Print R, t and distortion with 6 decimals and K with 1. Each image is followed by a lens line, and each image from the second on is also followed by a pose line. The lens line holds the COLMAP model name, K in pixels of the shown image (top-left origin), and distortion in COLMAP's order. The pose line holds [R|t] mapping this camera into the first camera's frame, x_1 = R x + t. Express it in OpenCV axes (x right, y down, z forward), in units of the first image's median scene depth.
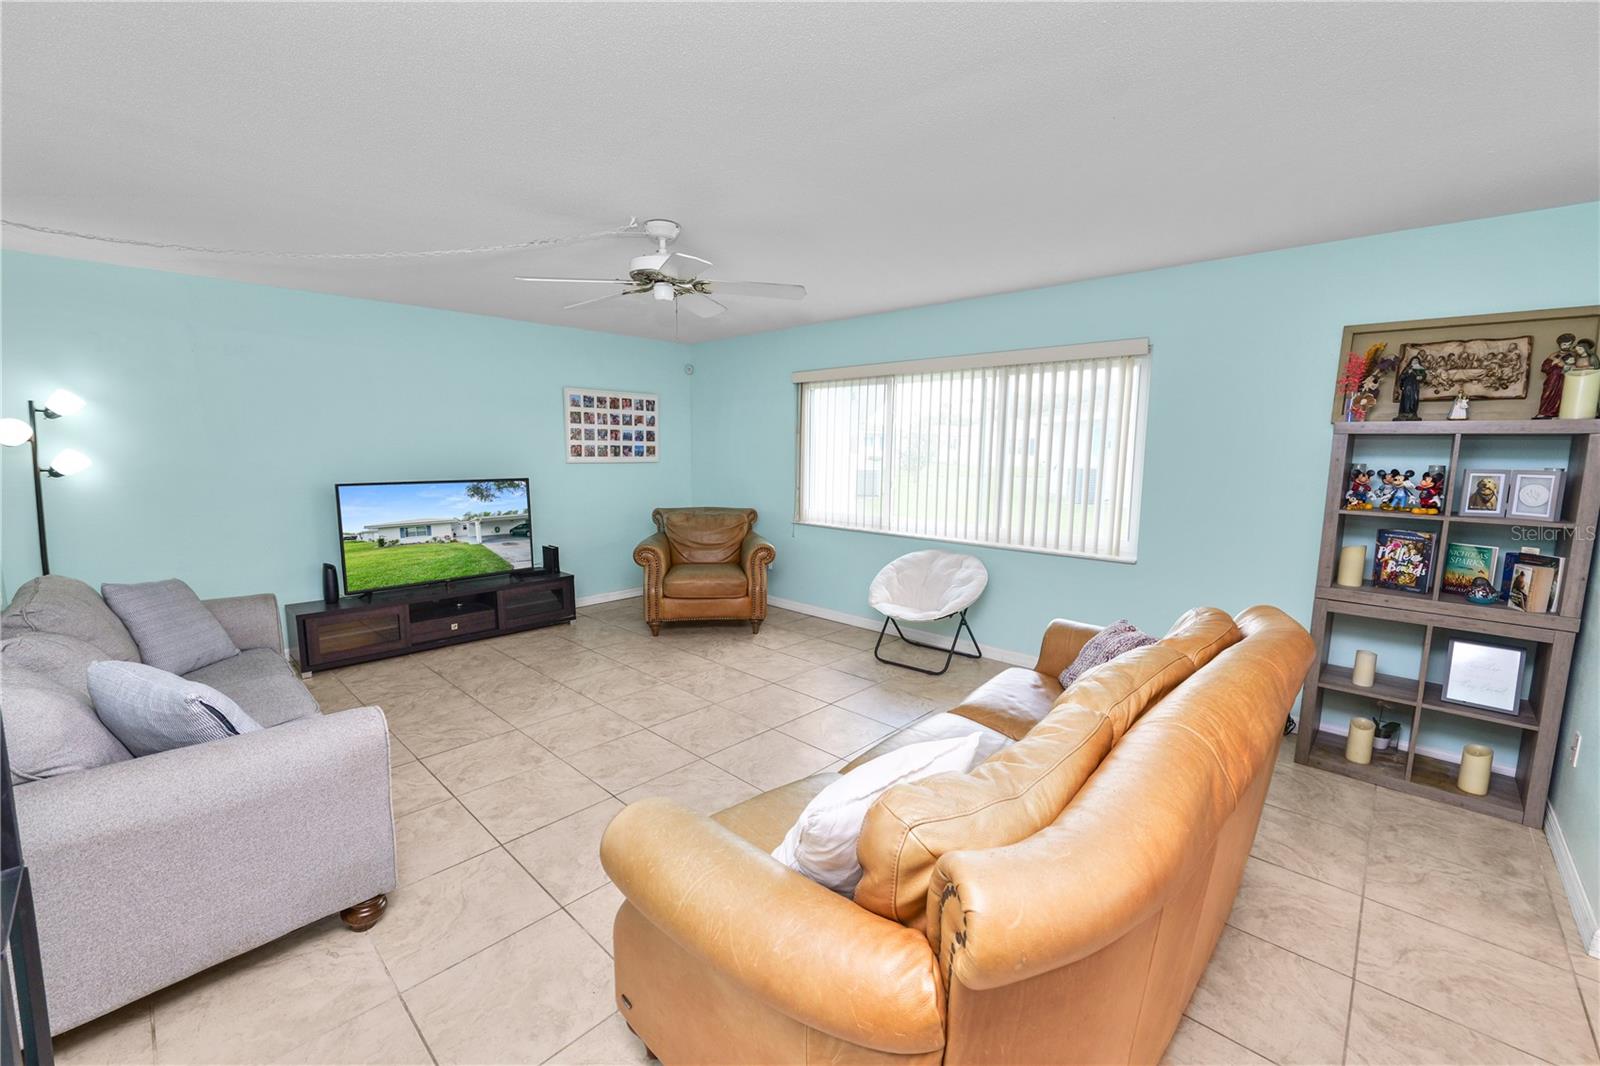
lens RADIAL K [[650.7, 0, 798.1], [0, 650.7, 523.2], [0, 0, 1]] dist [-0.002142, -0.003053]
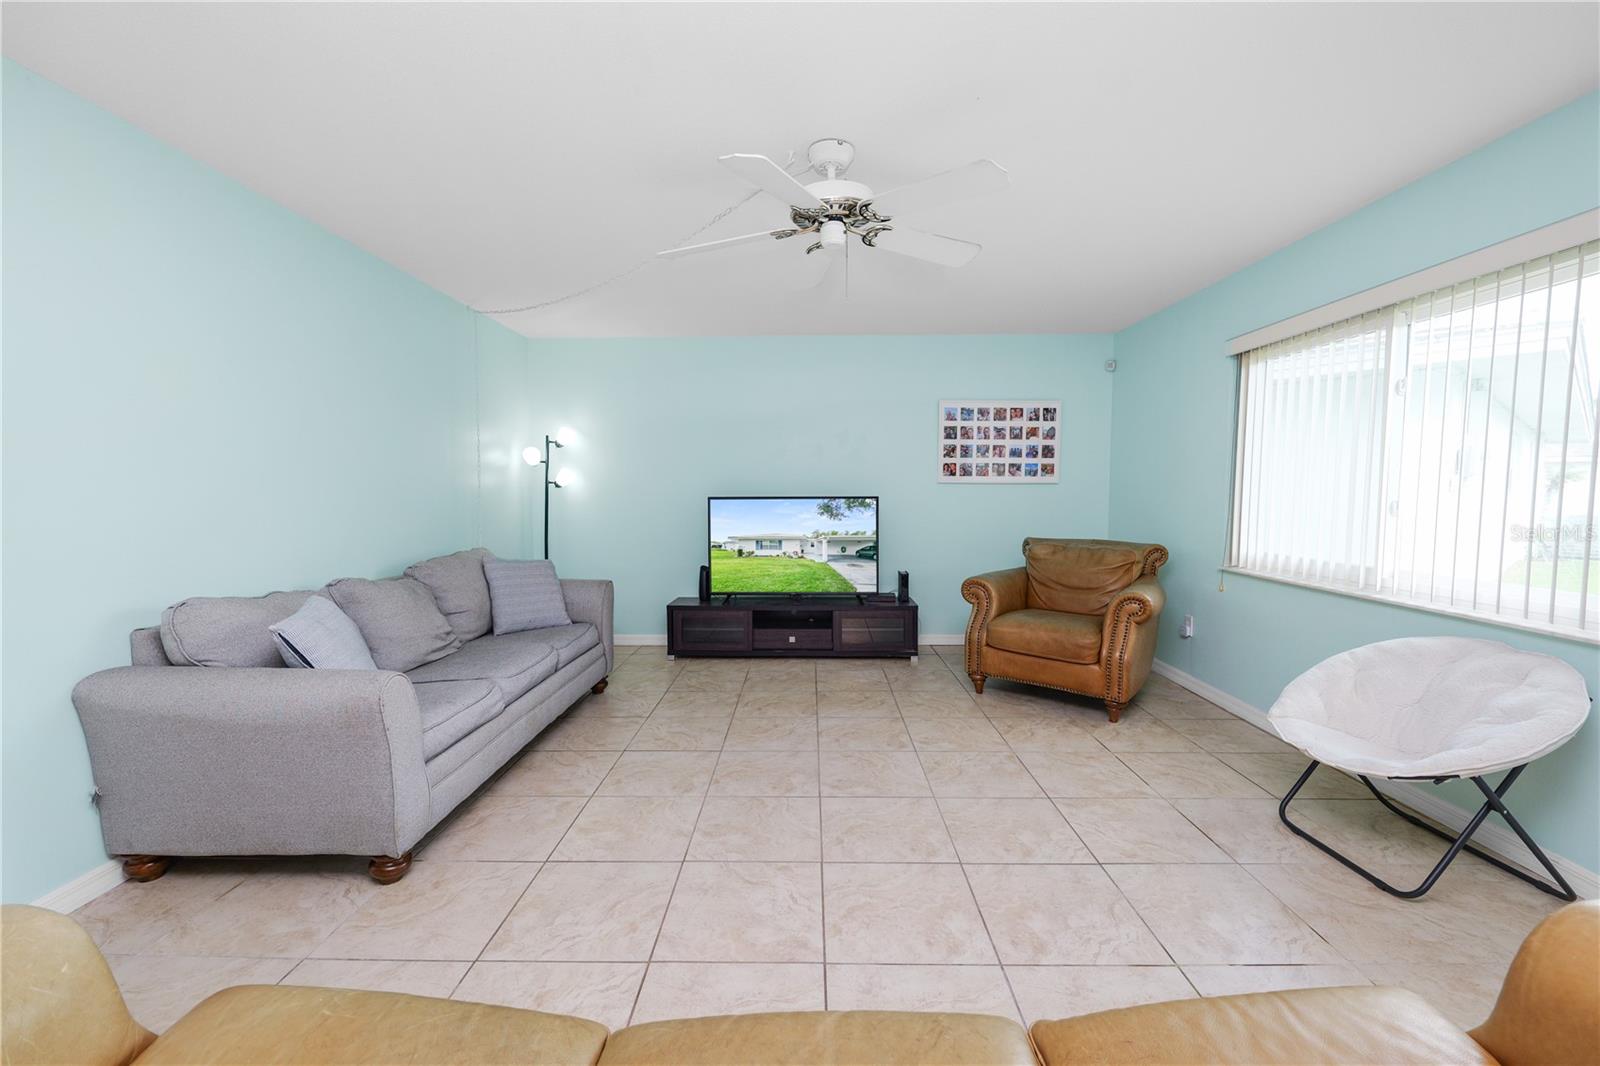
lens RADIAL K [[649.3, 0, 804.8], [0, 649.3, 540.2], [0, 0, 1]] dist [-0.010818, 0.000046]
pose [[0.678585, 0.045610, -0.733105, 0.215367], [-0.077127, 0.996977, -0.009363, 0.010249], [0.730462, 0.062896, 0.680051, 0.298427]]
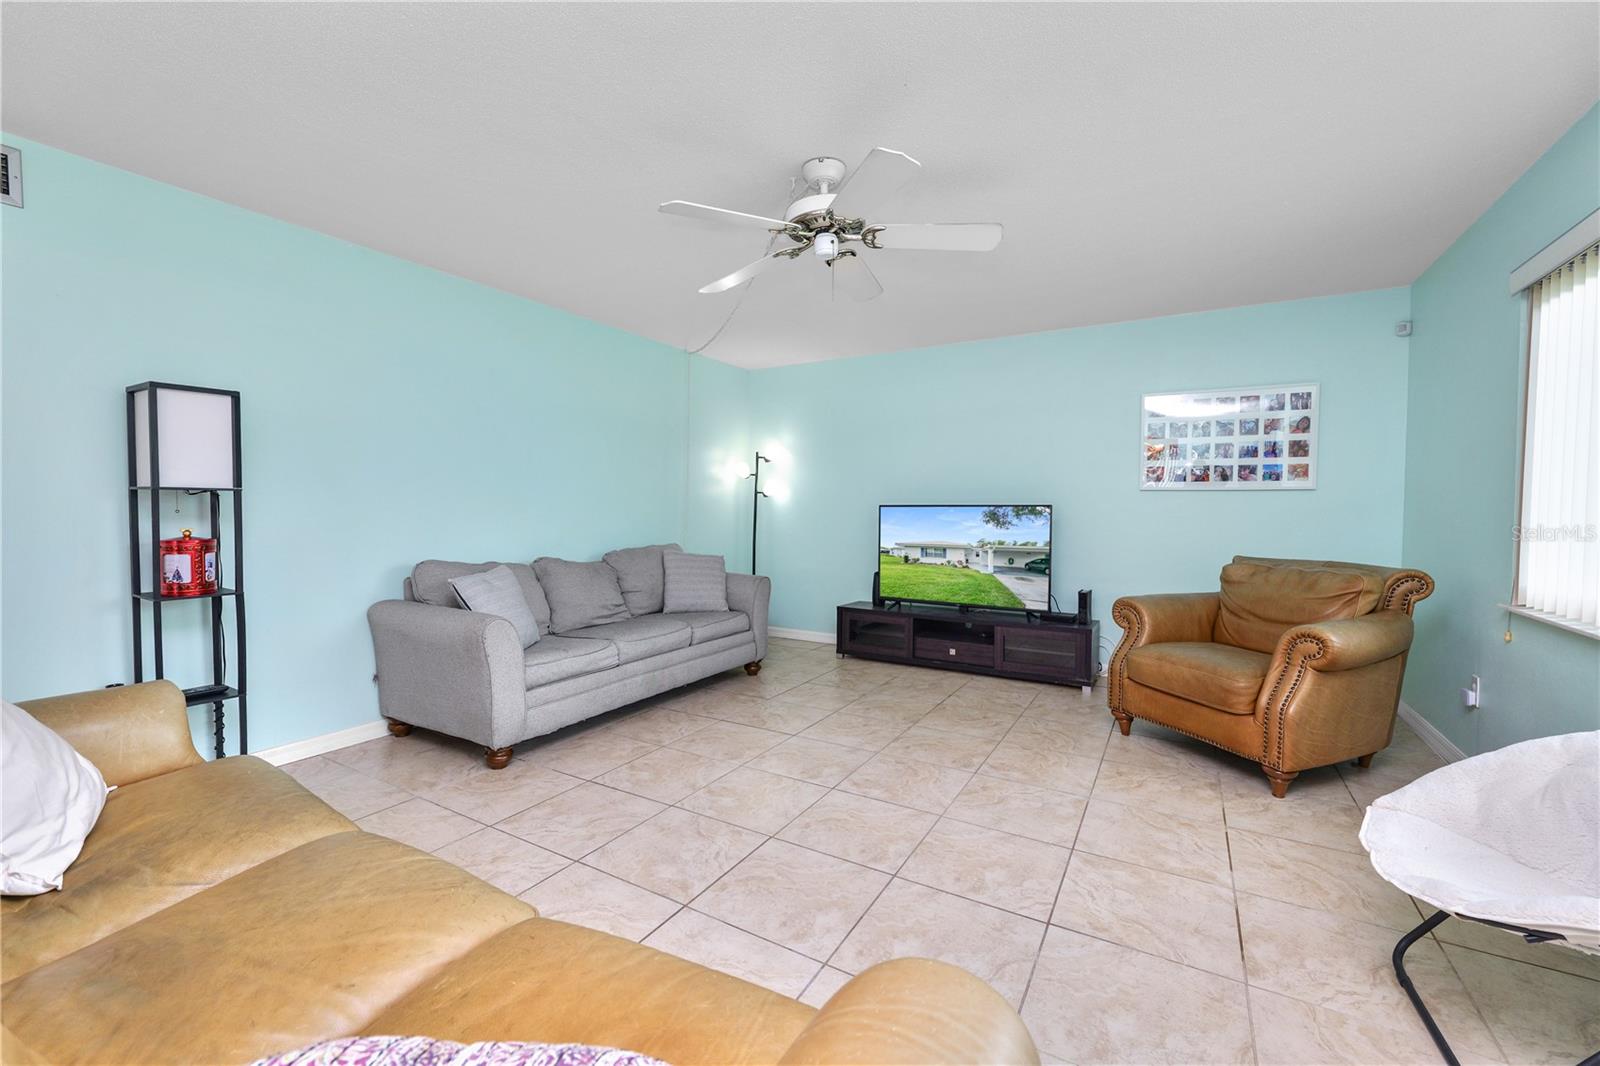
lens RADIAL K [[653.0, 0, 800.0], [0, 653.0, 533.0], [0, 0, 1]] dist [-0.011220, 0.000265]
pose [[0.220890, 0.029015, -0.974867, 0.367190], [-0.115057, 0.993353, 0.003495, 0.001986], [0.968488, 0.111393, 0.222760, 0.512312]]
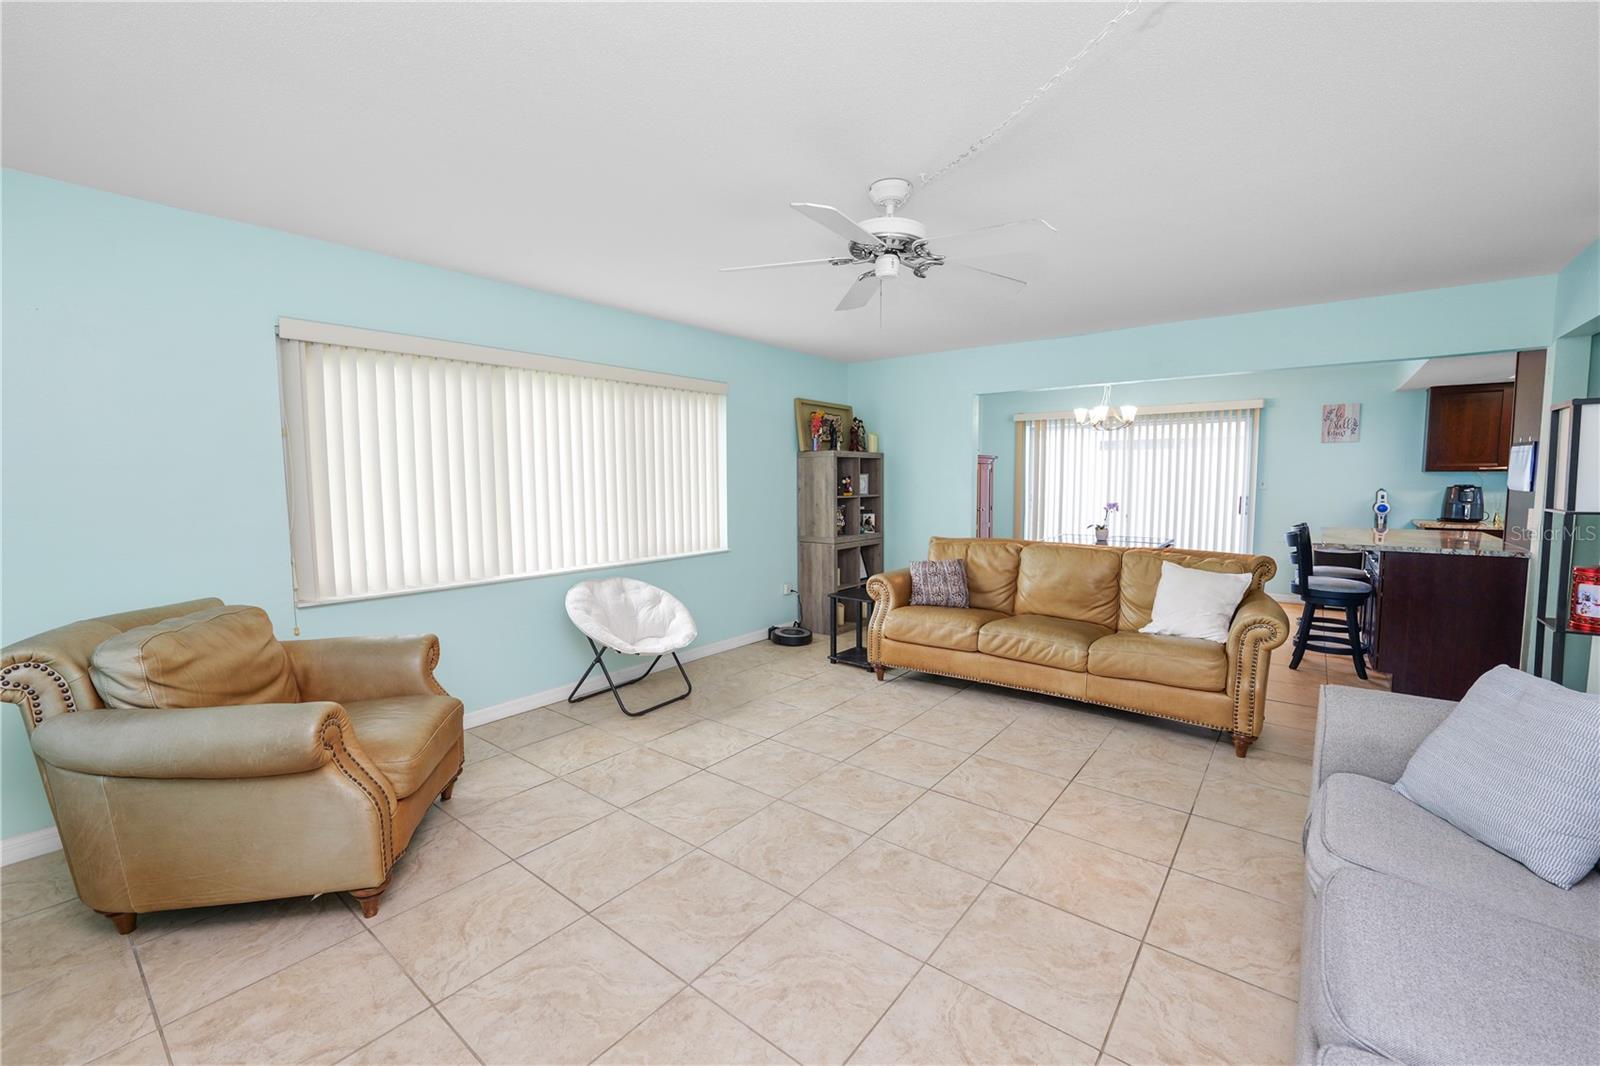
lens RADIAL K [[650.7, 0, 798.1], [0, 650.7, 523.2], [0, 0, 1]] dist [-0.002142, -0.003053]
pose [[-0.083290, -0.080856, 0.993240, -0.640367], [0.118080, 0.988880, 0.090403, -0.076960], [-0.989505, 0.124812, -0.072816, 0.750868]]
